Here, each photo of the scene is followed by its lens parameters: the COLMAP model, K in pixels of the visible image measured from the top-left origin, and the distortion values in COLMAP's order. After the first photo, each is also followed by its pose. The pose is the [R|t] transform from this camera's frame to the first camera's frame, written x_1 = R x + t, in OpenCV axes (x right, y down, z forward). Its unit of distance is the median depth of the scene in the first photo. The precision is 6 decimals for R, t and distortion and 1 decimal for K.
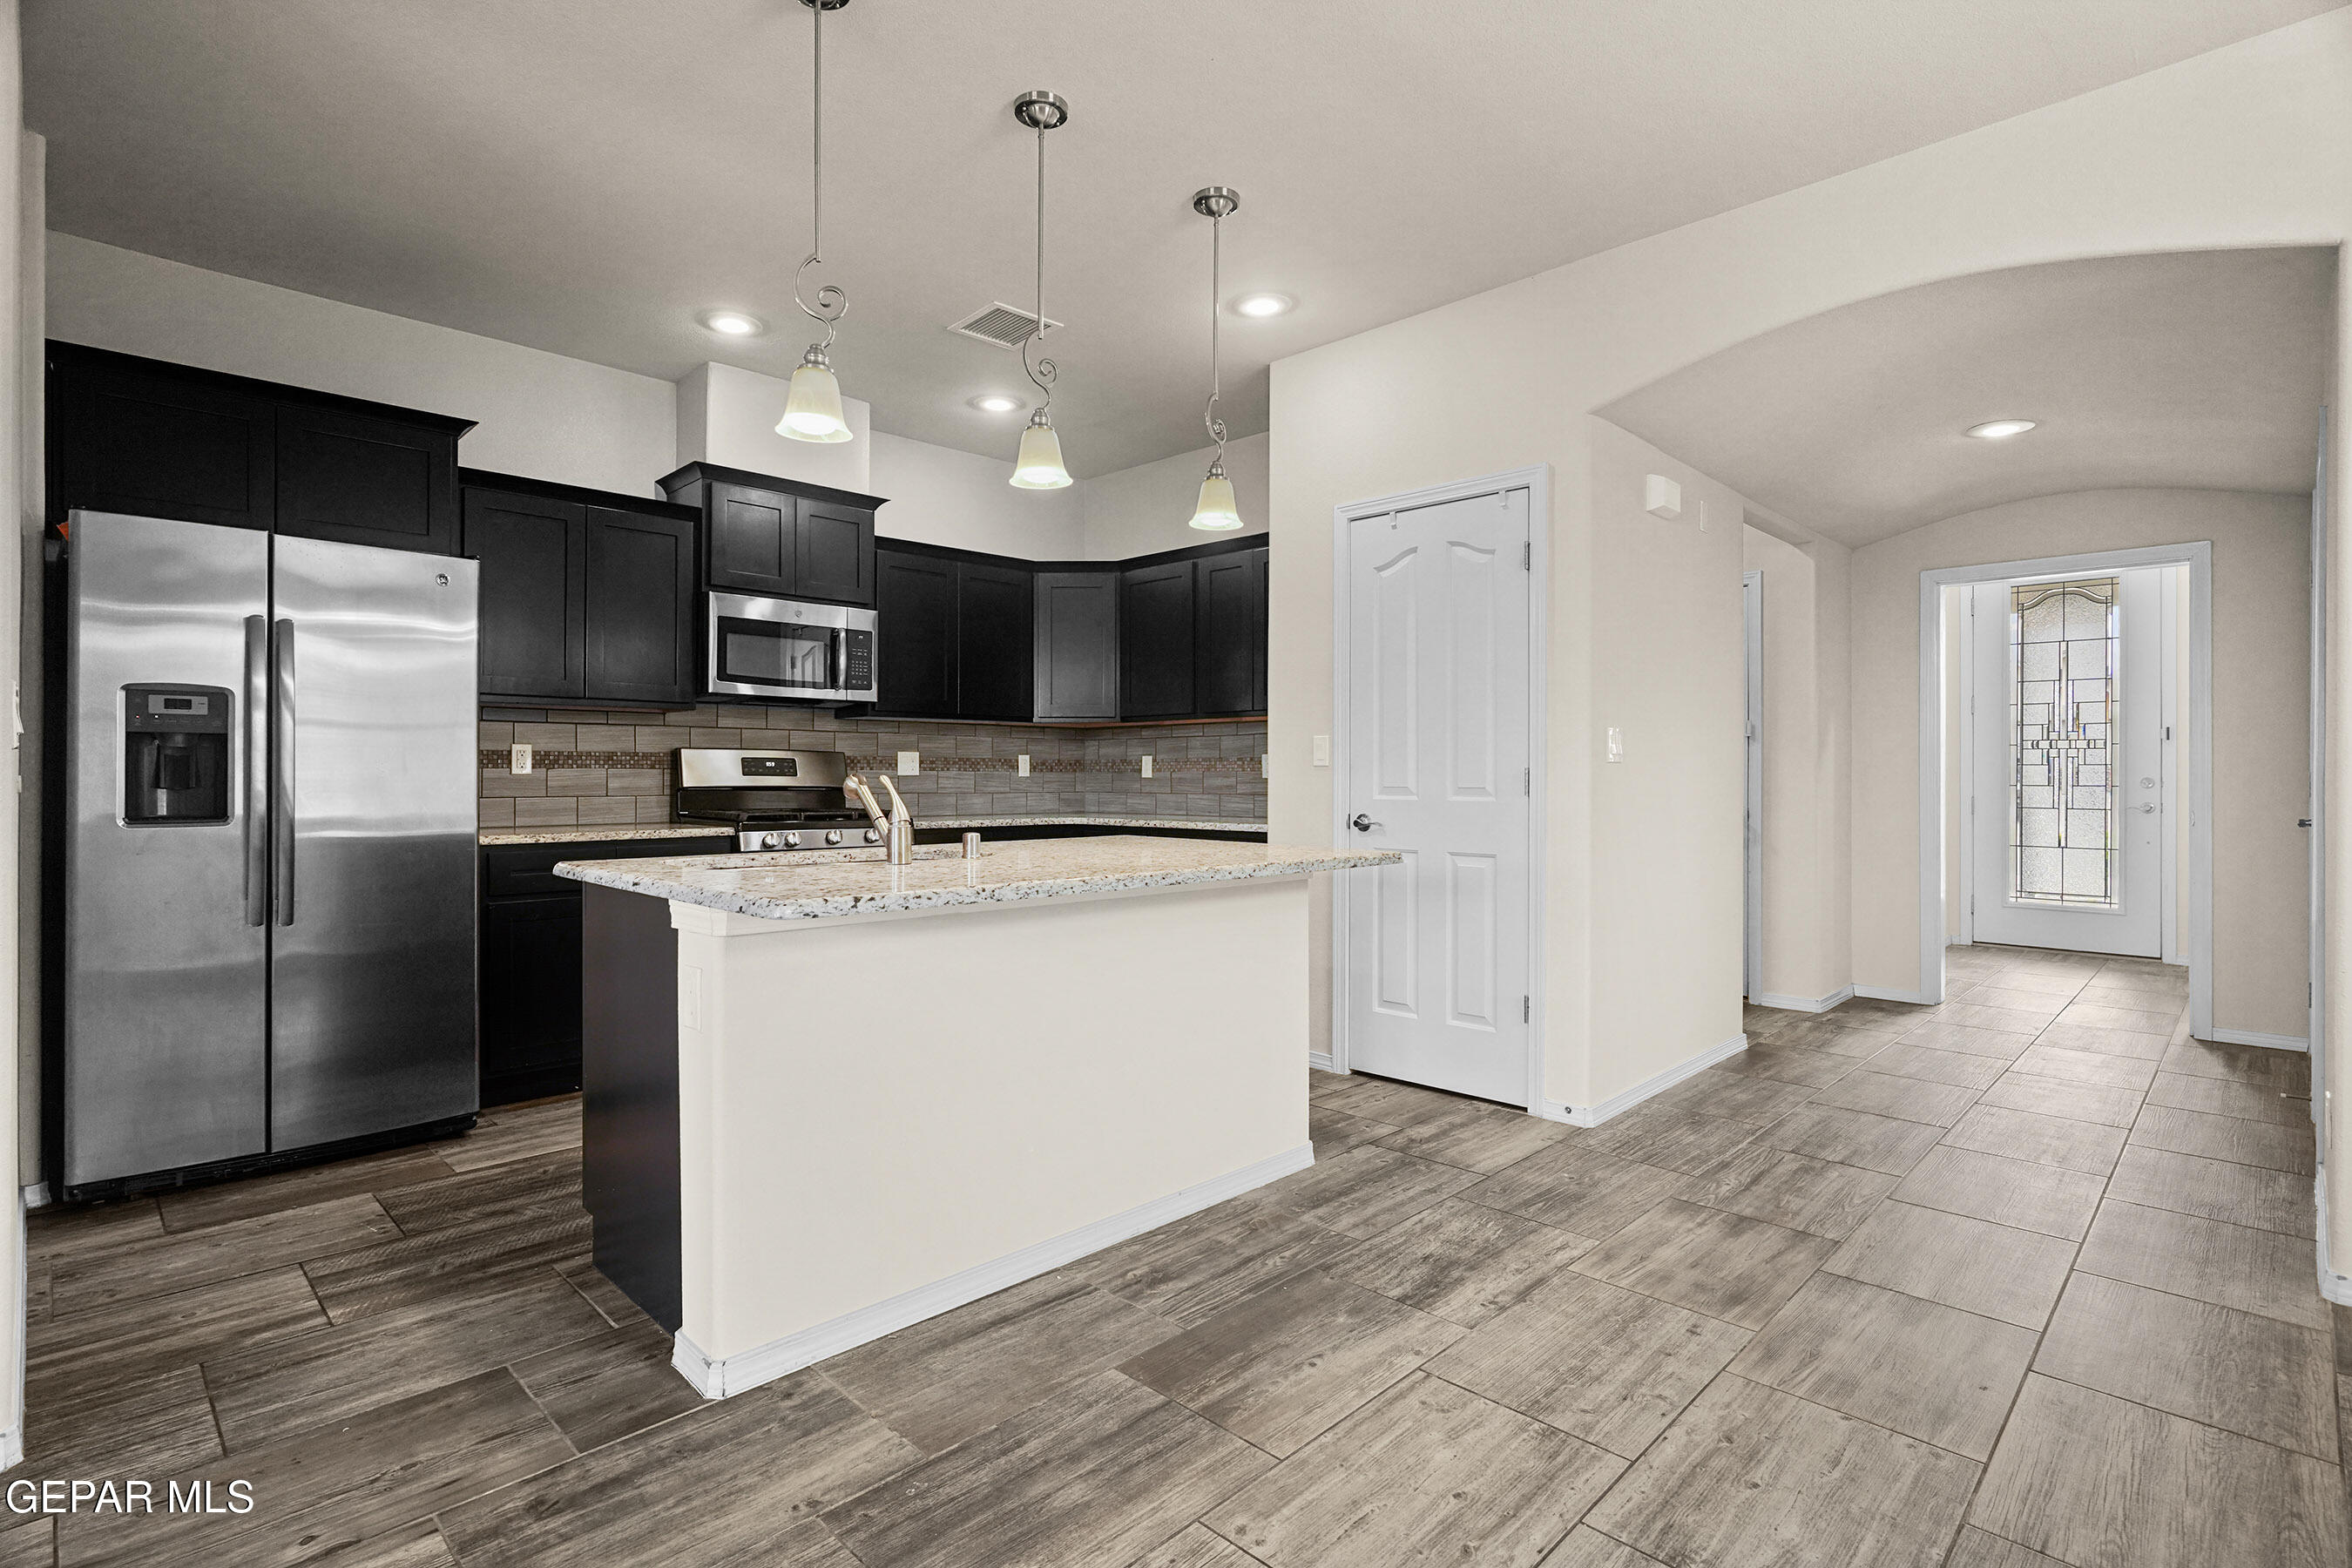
lens RADIAL K [[1123.0, 0, 1168.4], [0, 1123.0, 776.7], [0, 0, 1]] dist [-0.001895, 0.000217]
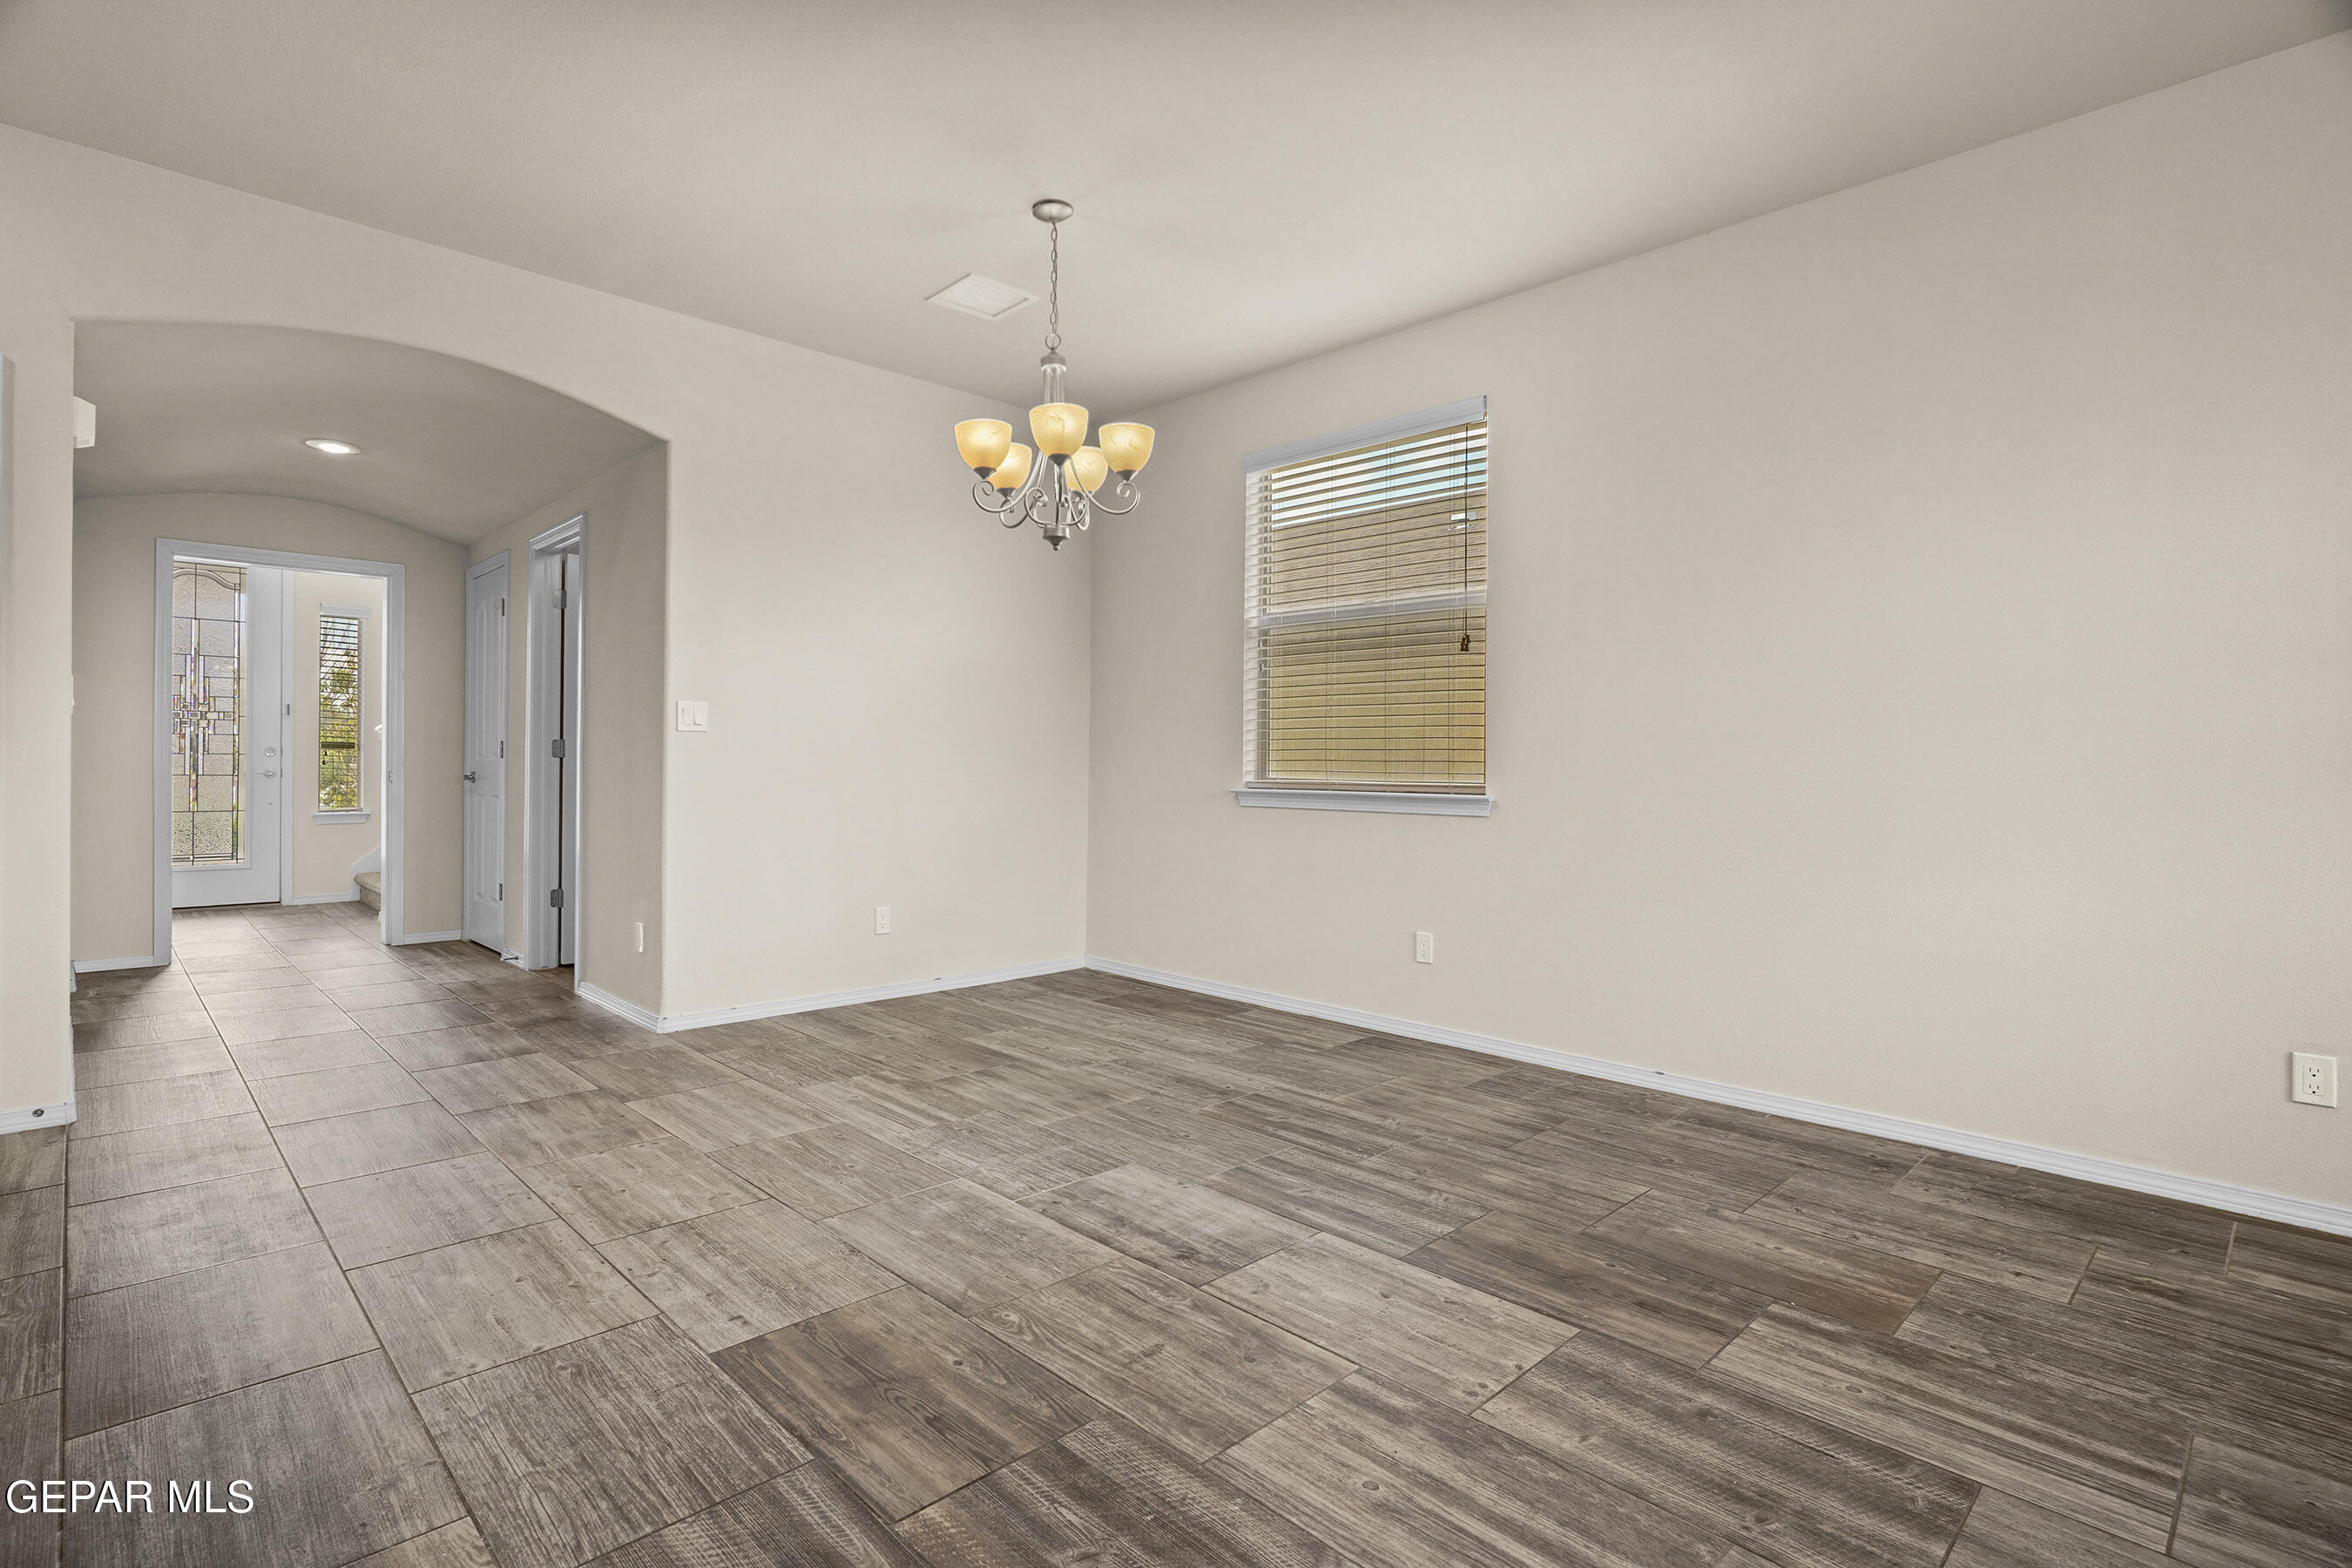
lens RADIAL K [[1123.0, 0, 1154.2], [0, 1123.0, 770.1], [0, 0, 1]] dist [-0.001895, 0.000217]
pose [[0.027075, -0.008532, 0.999597, -0.403051], [-0.004731, 0.999951, 0.008663, 0.016682], [-0.999622, -0.004963, 0.027033, 0.096589]]
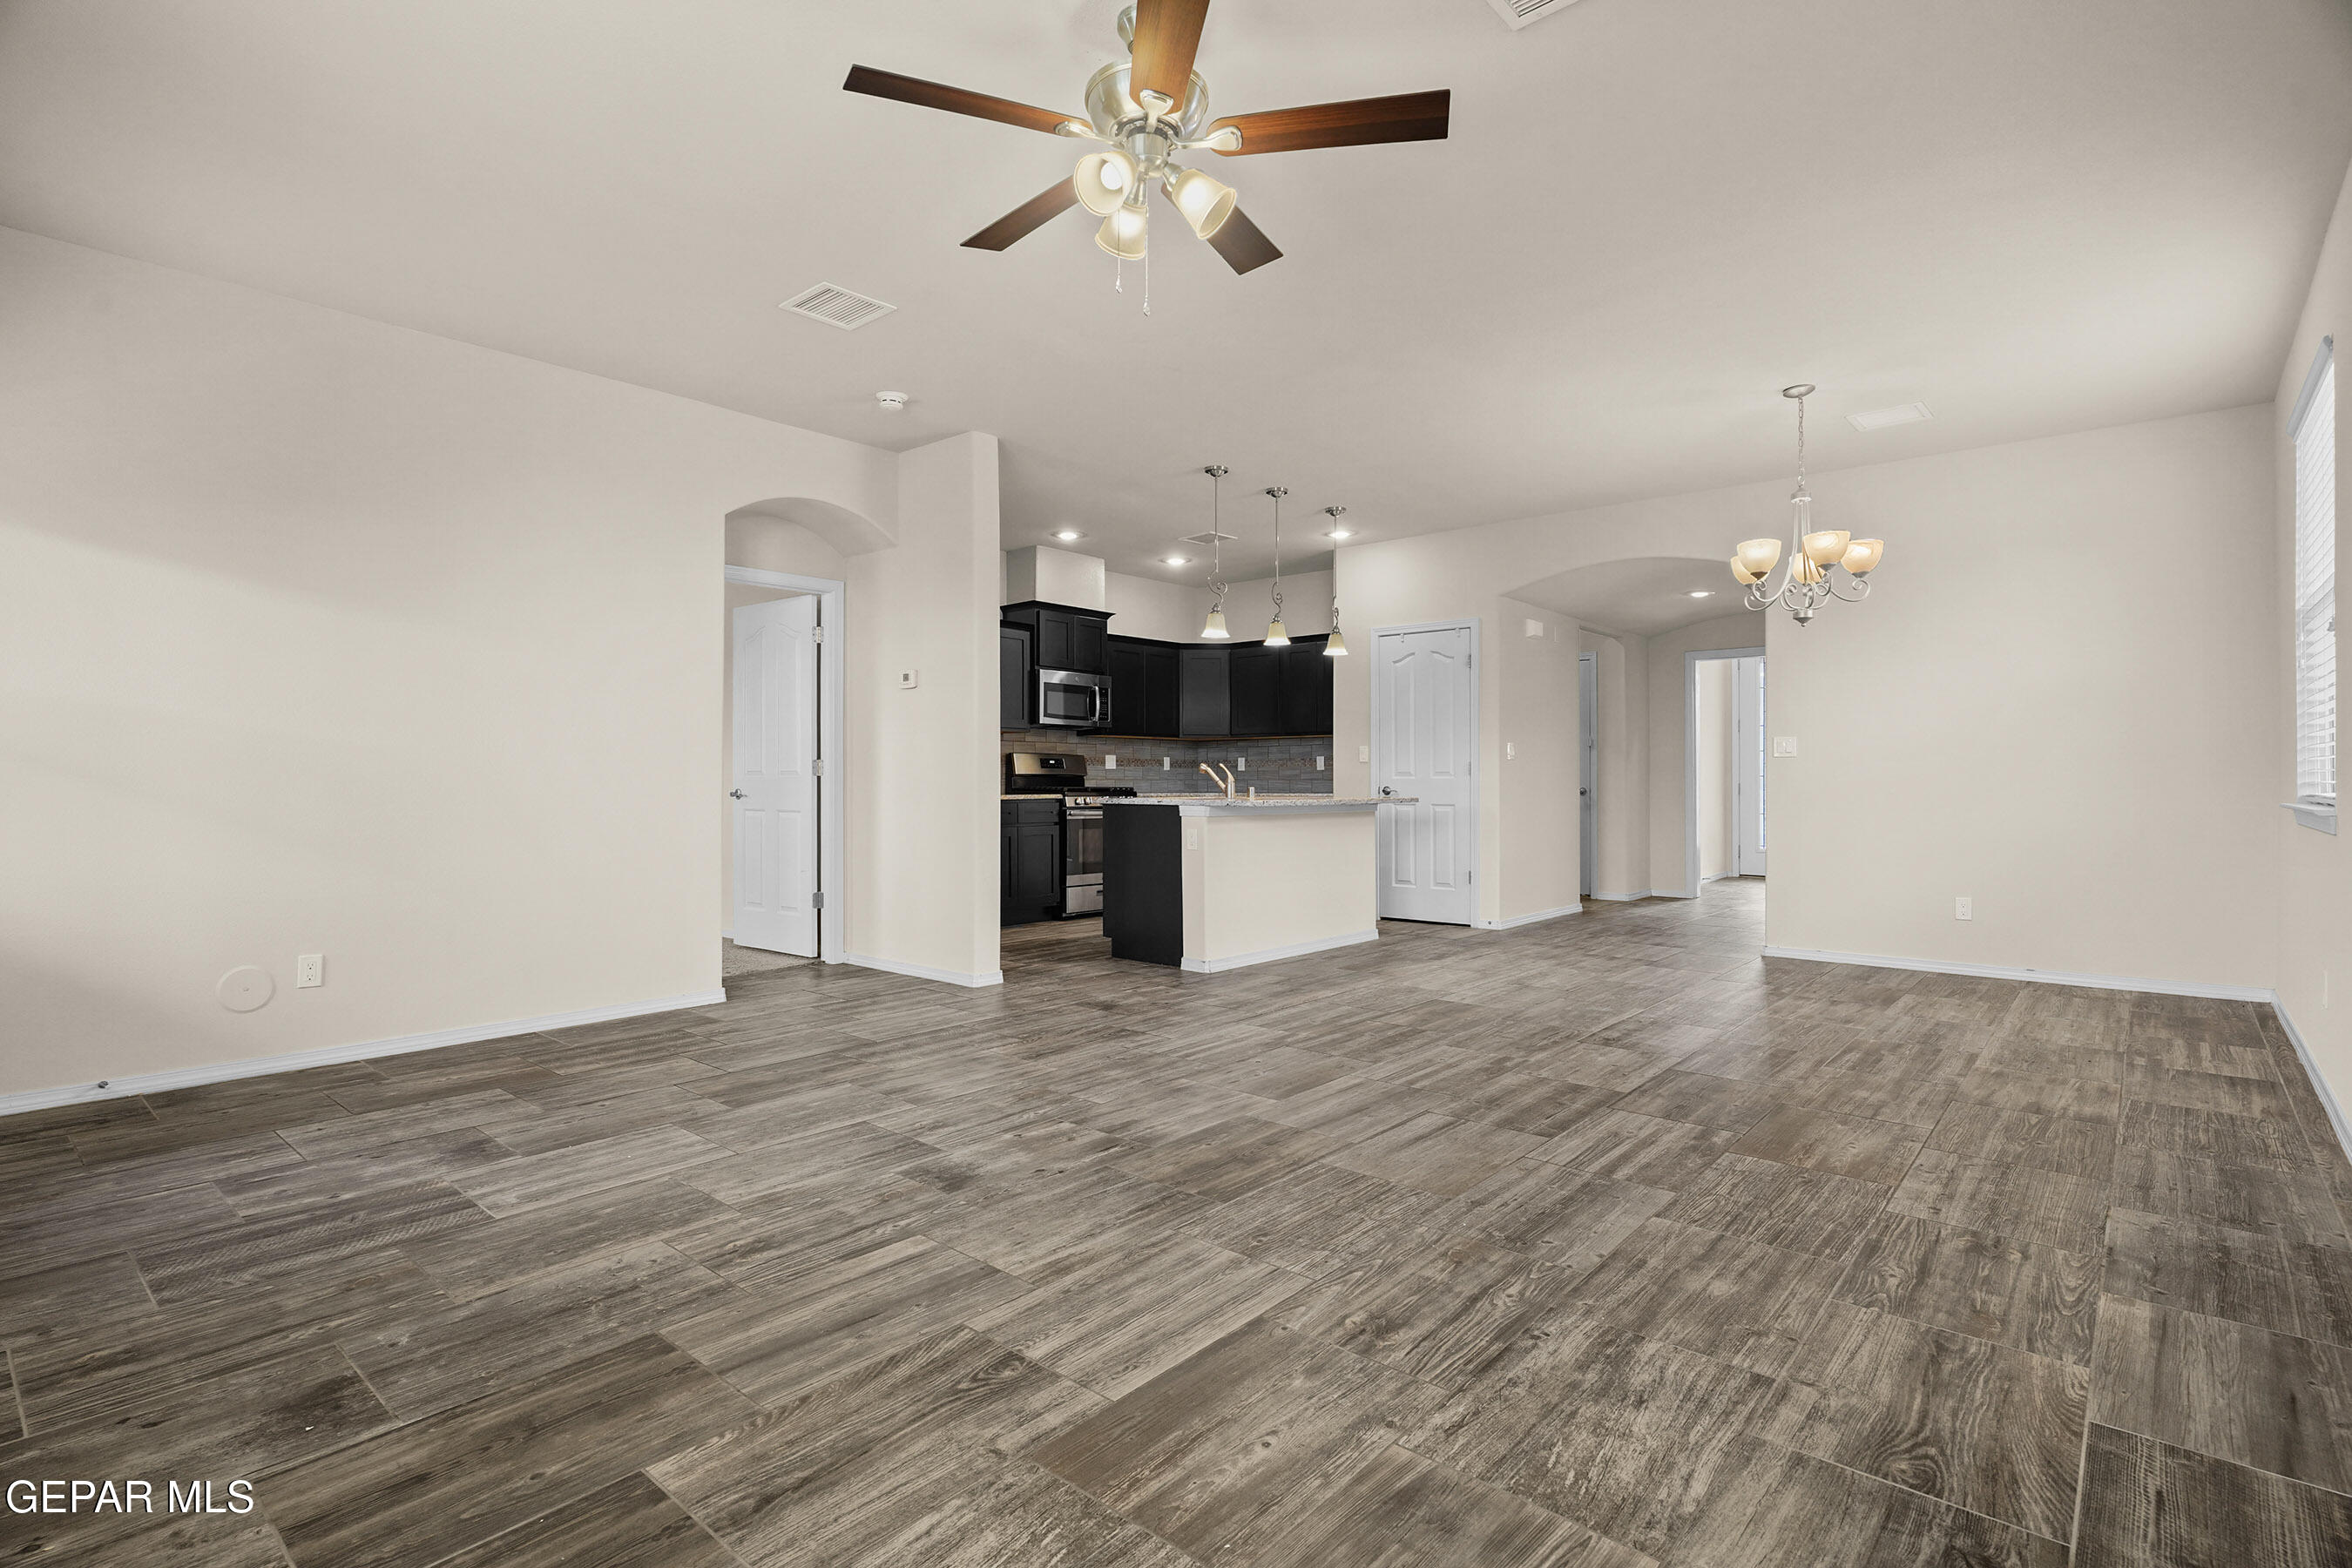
lens RADIAL K [[1123.0, 0, 1171.3], [0, 1123.0, 776.5], [0, 0, 1]] dist [-0.001895, 0.000217]
pose [[0.997894, -0.001836, 0.064835, -0.317892], [0.002161, 0.999985, -0.004936, 0.023990], [-0.064825, 0.005065, 0.997884, -0.901532]]
